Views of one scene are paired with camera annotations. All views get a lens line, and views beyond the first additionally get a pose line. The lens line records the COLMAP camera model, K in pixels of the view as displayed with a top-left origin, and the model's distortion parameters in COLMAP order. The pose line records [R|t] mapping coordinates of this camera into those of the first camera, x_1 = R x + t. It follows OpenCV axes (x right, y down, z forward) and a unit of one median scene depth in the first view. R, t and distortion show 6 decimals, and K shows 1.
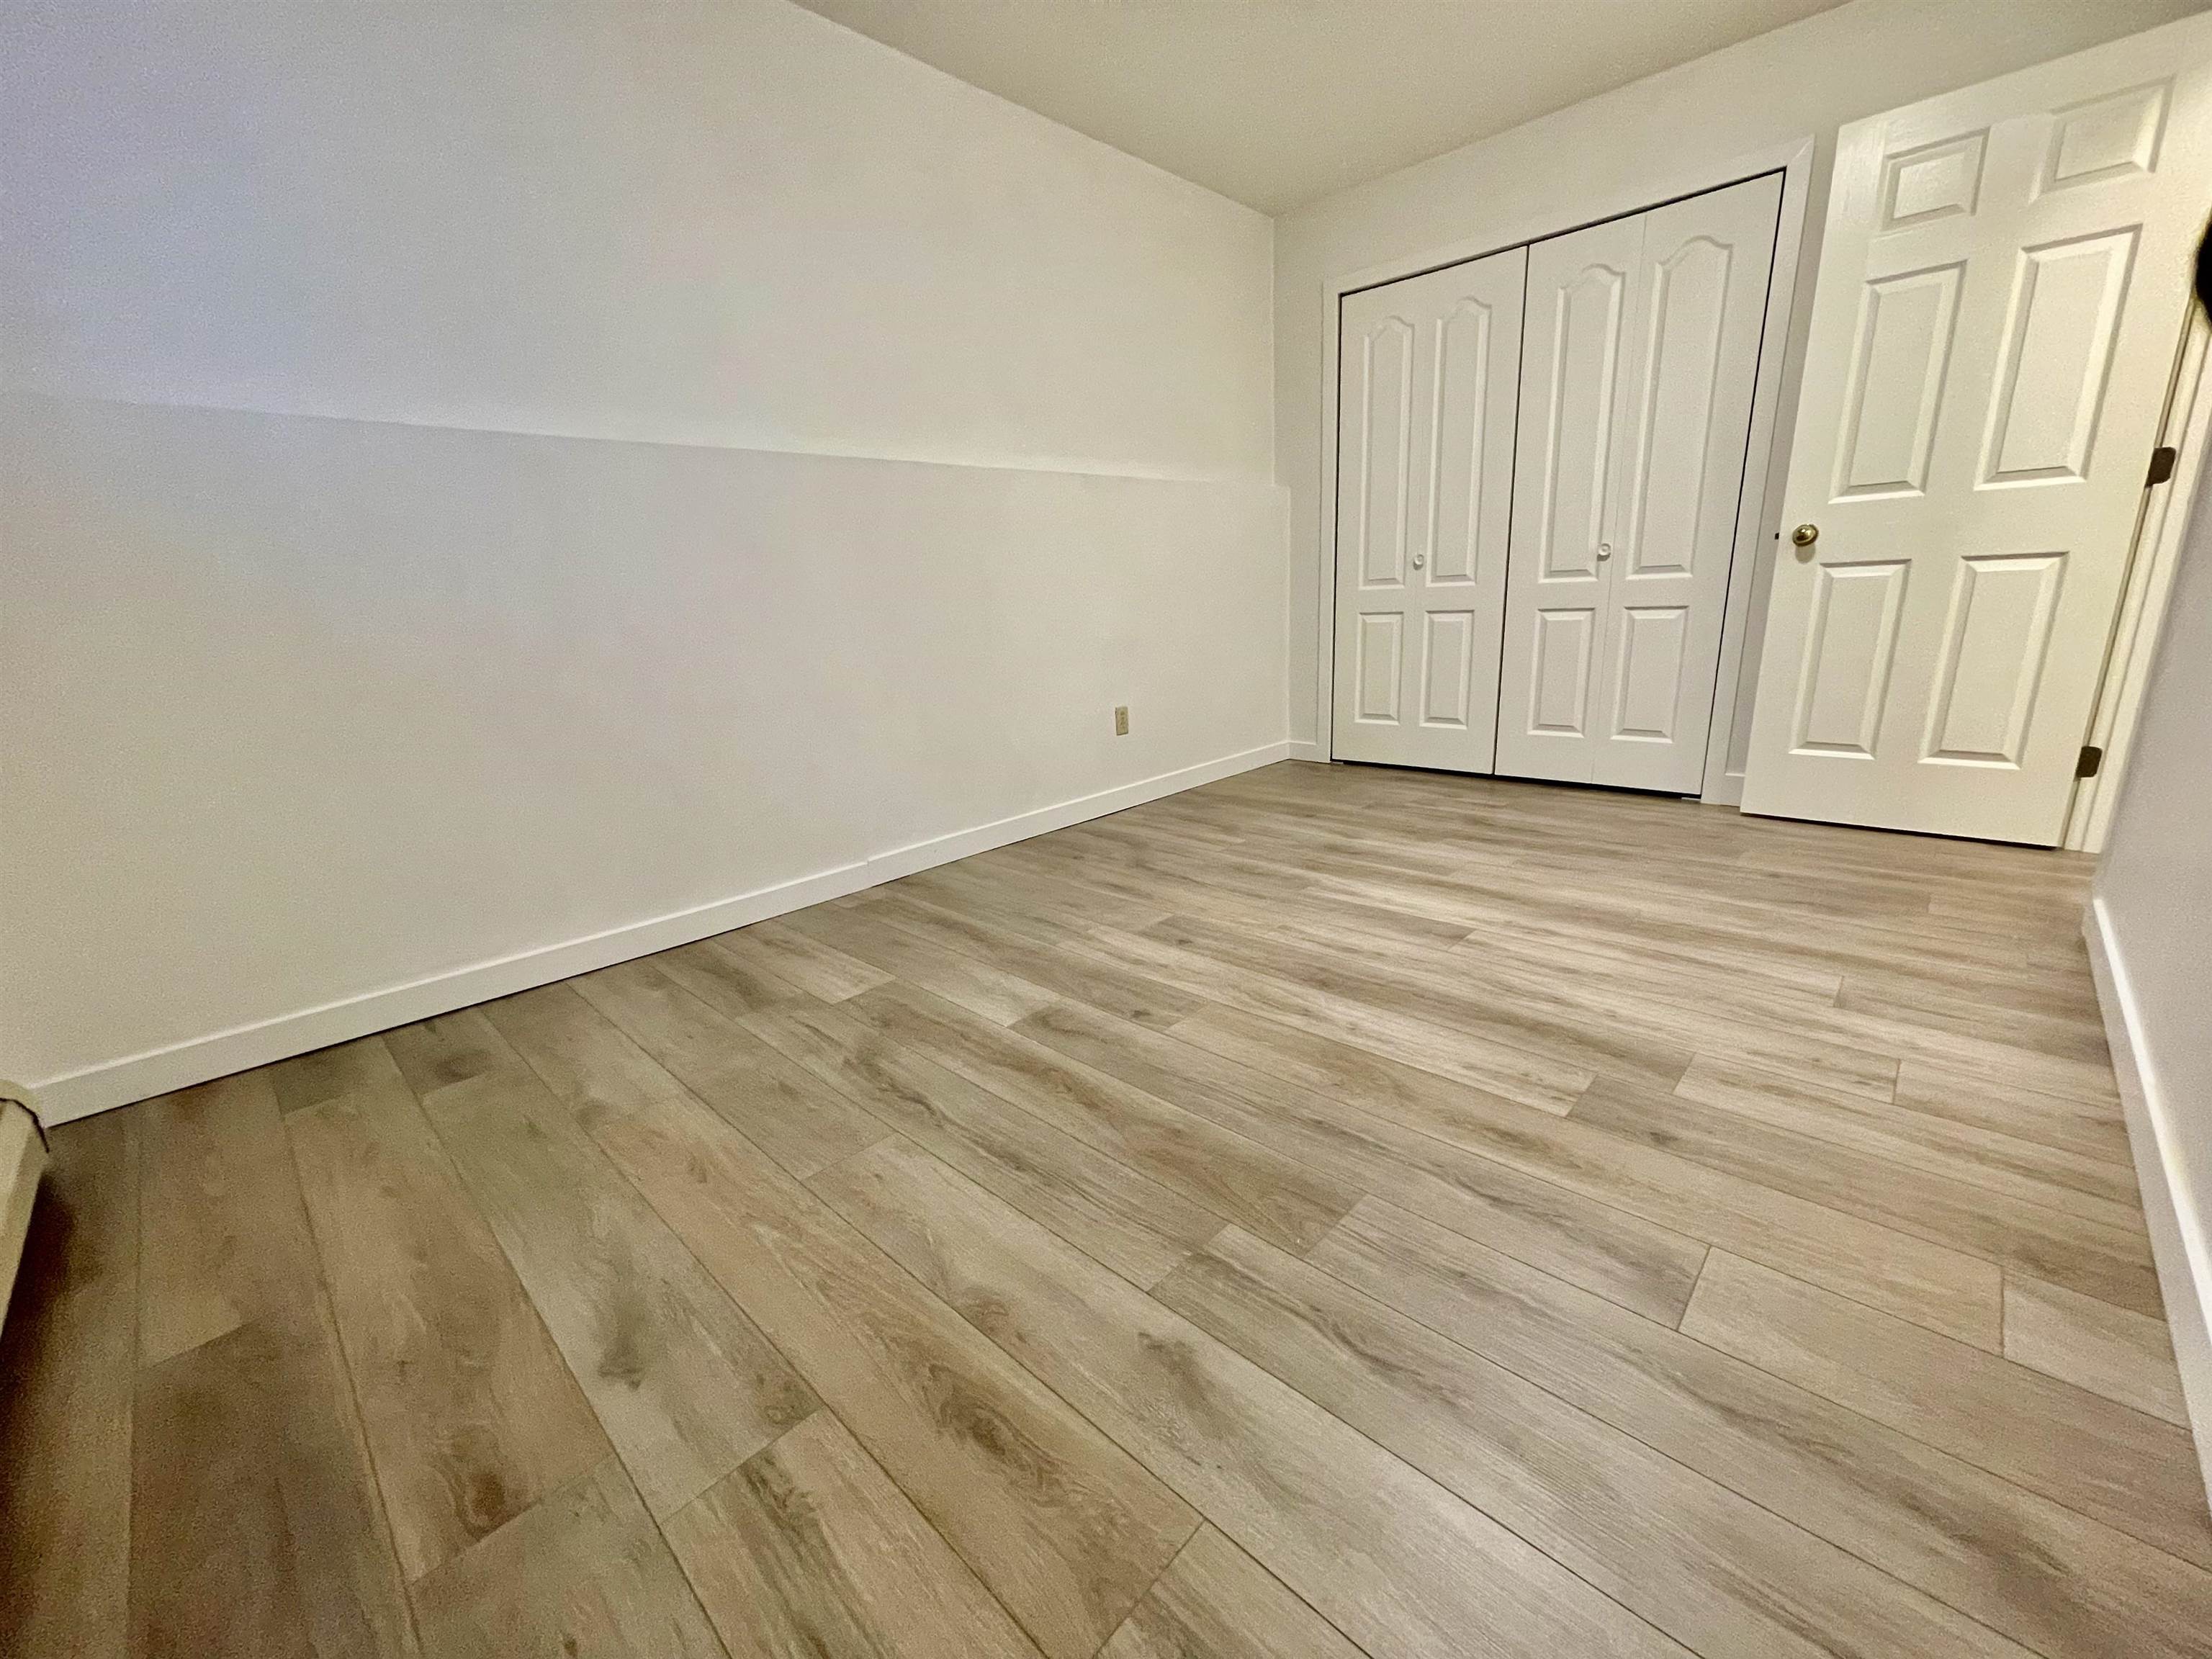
lens RADIAL K [[882.5, 0, 1101.2], [0, 882.5, 836.4], [0, 0, 1]] dist [-0.002733, -0.000144]
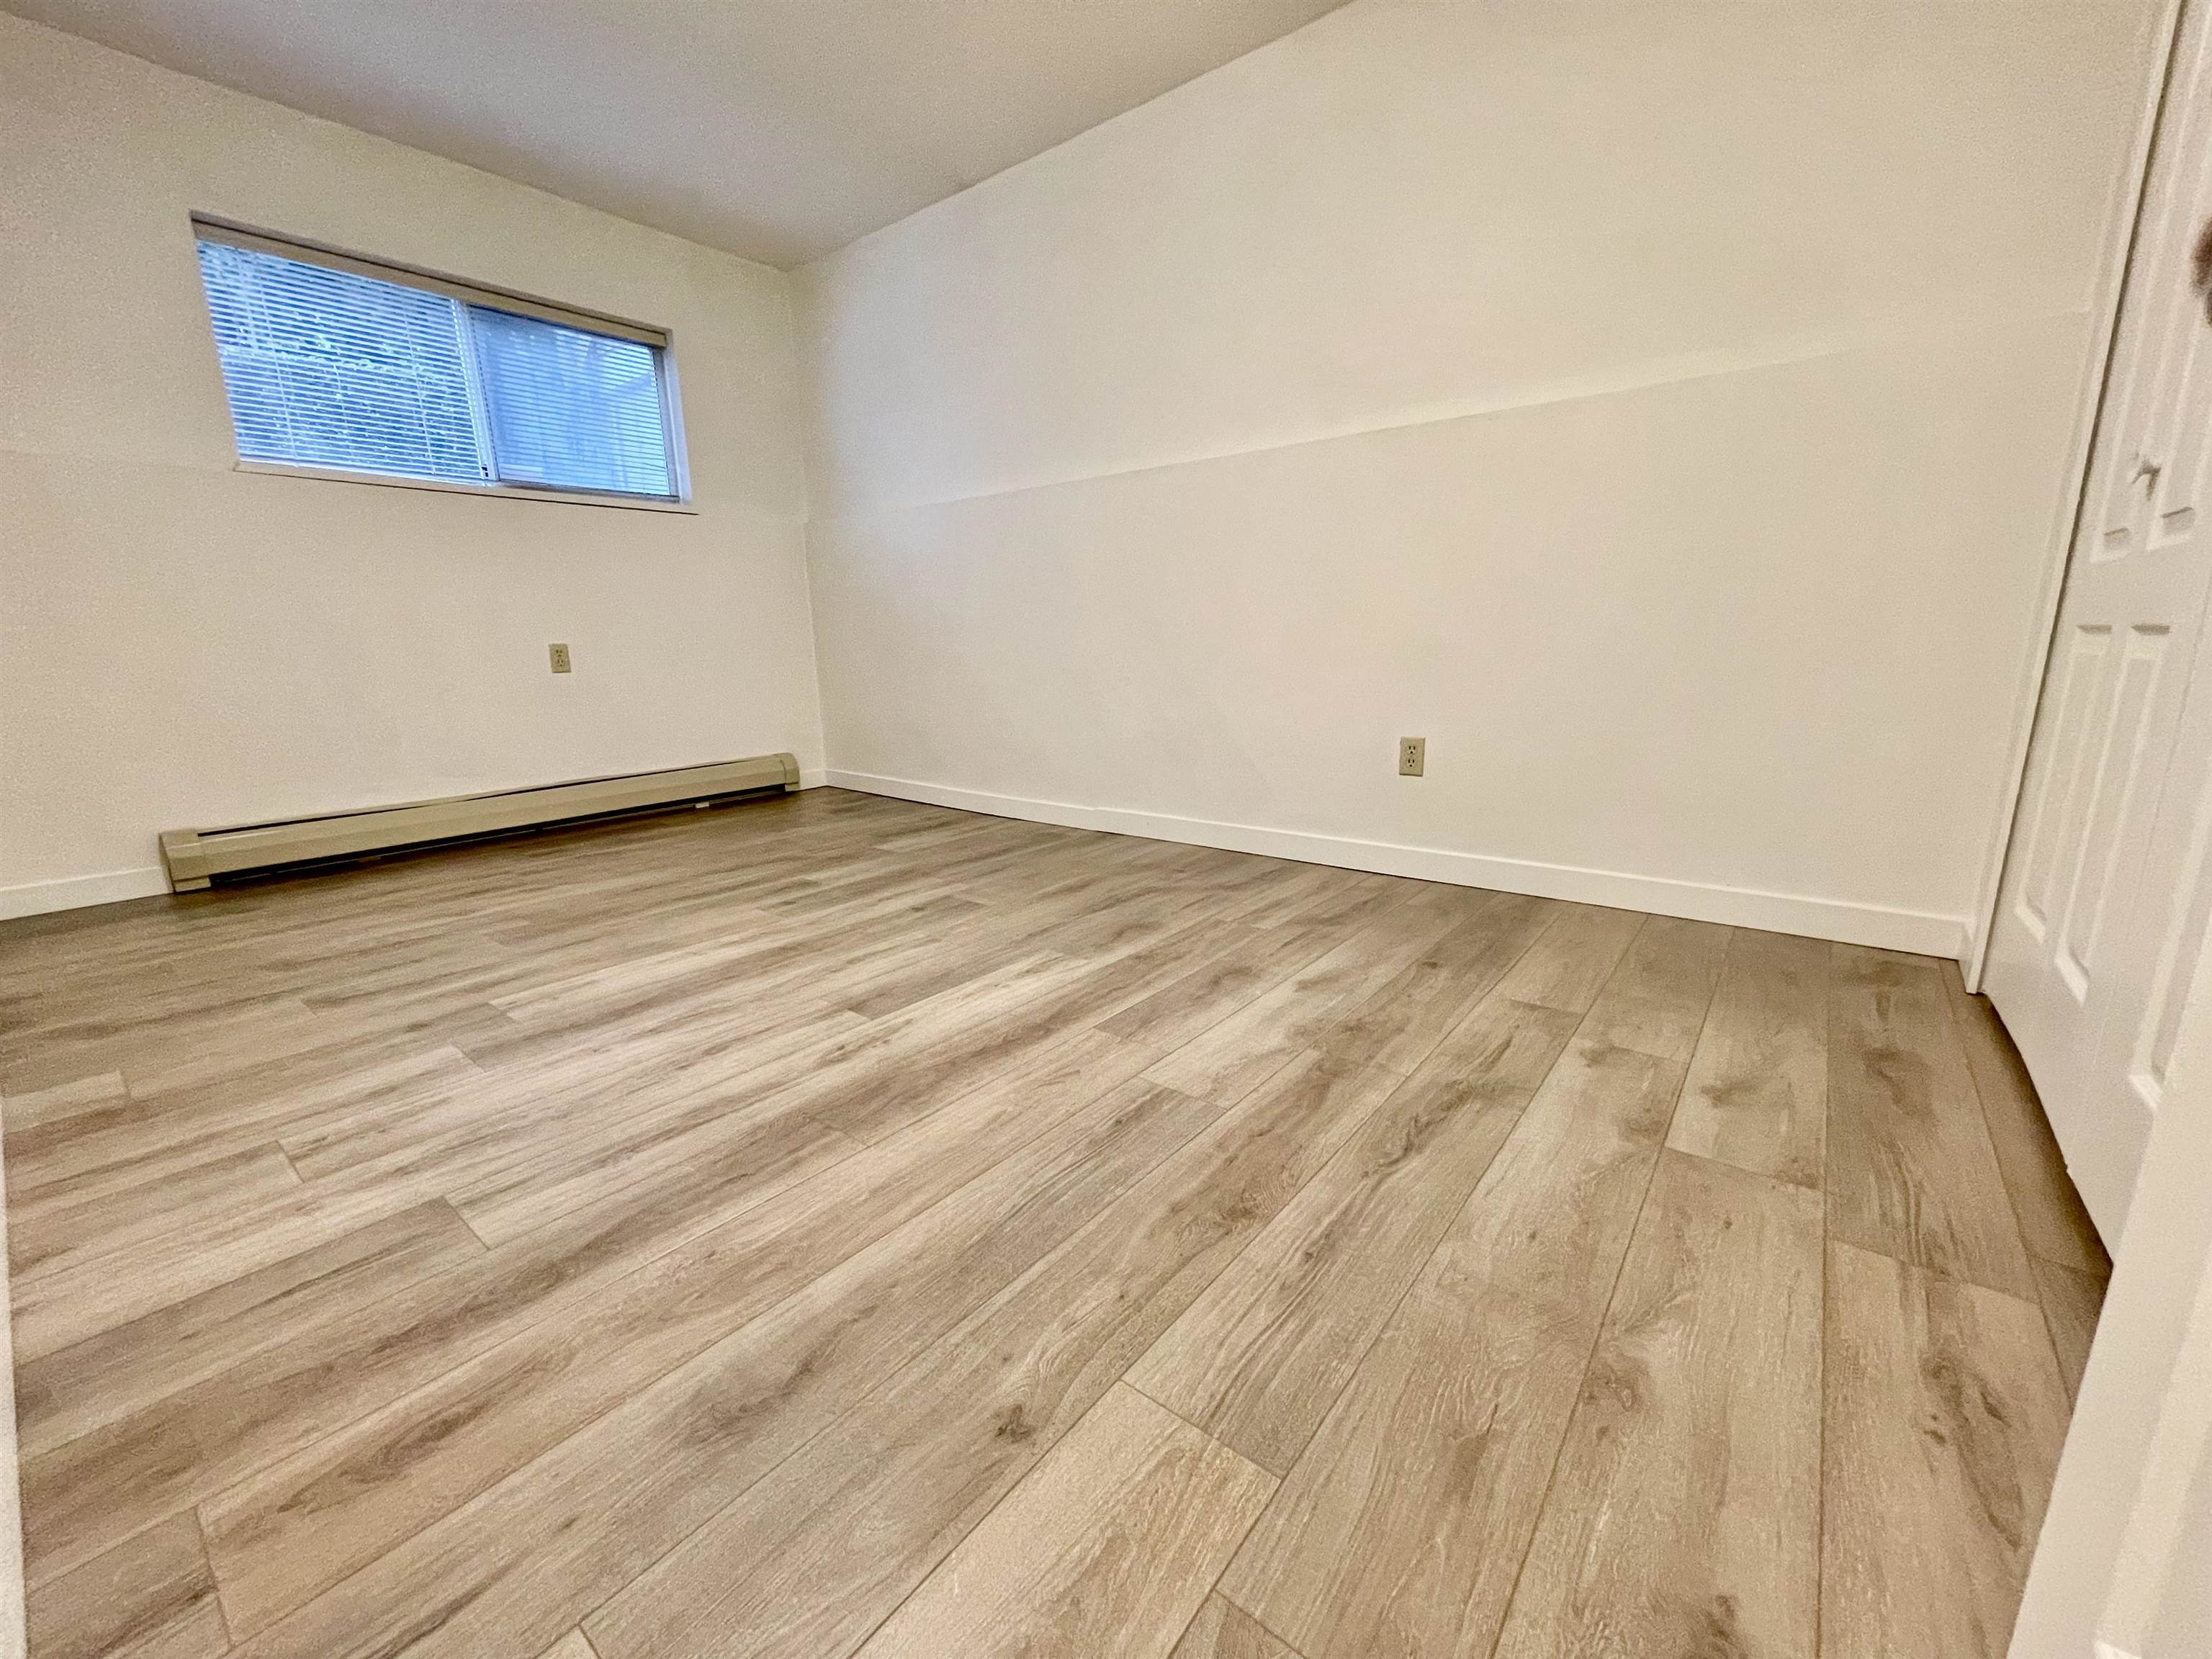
lens RADIAL K [[882.5, 0, 1101.2], [0, 882.5, 836.4], [0, 0, 1]] dist [-0.002733, -0.000144]
pose [[0.096769, 0.262708, -0.960011, 1.116455], [-0.256282, 0.938591, 0.231013, -0.268203], [0.961746, 0.223678, 0.158153, 1.010576]]
